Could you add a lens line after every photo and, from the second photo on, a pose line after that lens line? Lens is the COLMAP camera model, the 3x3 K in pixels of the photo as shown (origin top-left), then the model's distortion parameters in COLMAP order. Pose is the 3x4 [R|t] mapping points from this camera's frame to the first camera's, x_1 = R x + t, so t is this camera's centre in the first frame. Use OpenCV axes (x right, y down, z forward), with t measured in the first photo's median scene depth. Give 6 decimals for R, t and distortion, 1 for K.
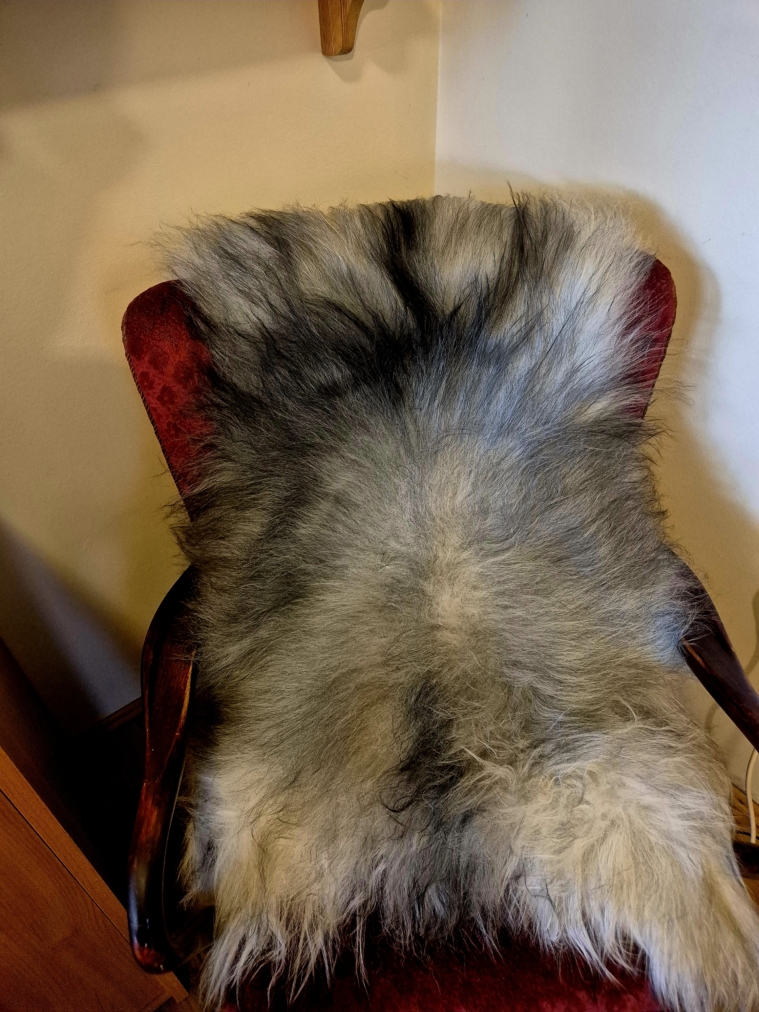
lens RADIAL K [[673.4, 0, 380.6], [0, 673.4, 500.7], [0, 0, 1]] dist [0.025770, -0.022903]
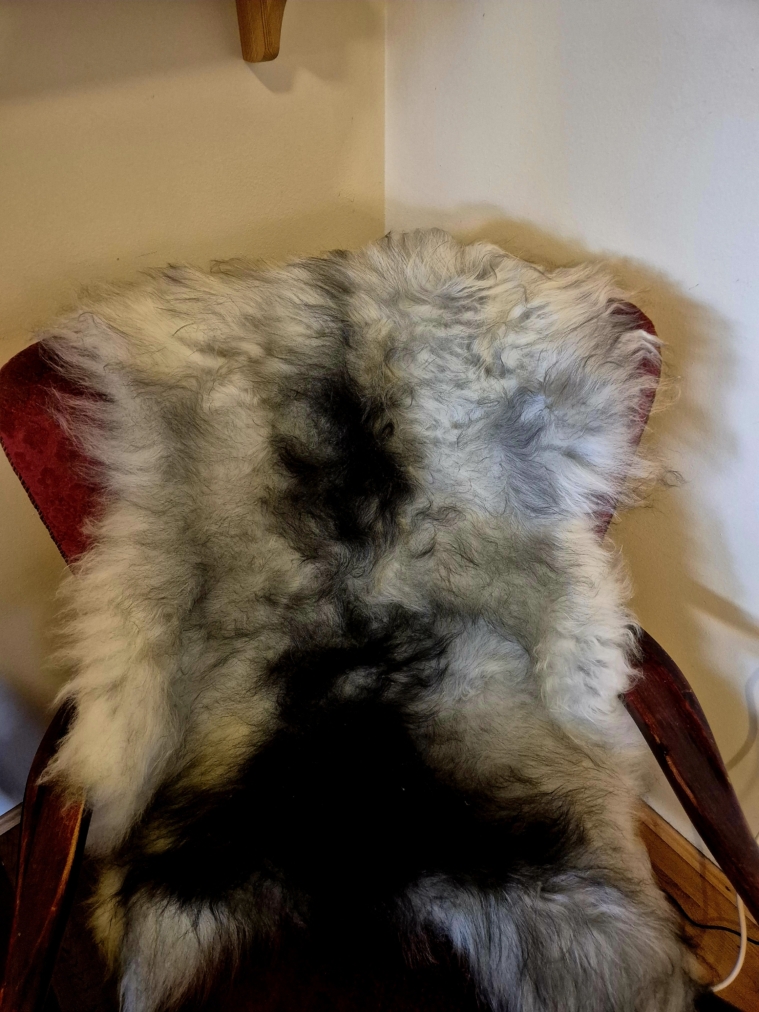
lens RADIAL K [[673.4, 0, 367.6], [0, 673.4, 505.3], [0, 0, 1]] dist [0.025770, -0.022903]
pose [[0.999857, -0.008064, 0.014883, 0.055756], [0.007895, 0.999904, 0.011381, -0.117885], [-0.014974, -0.011261, 0.999824, 0.151822]]
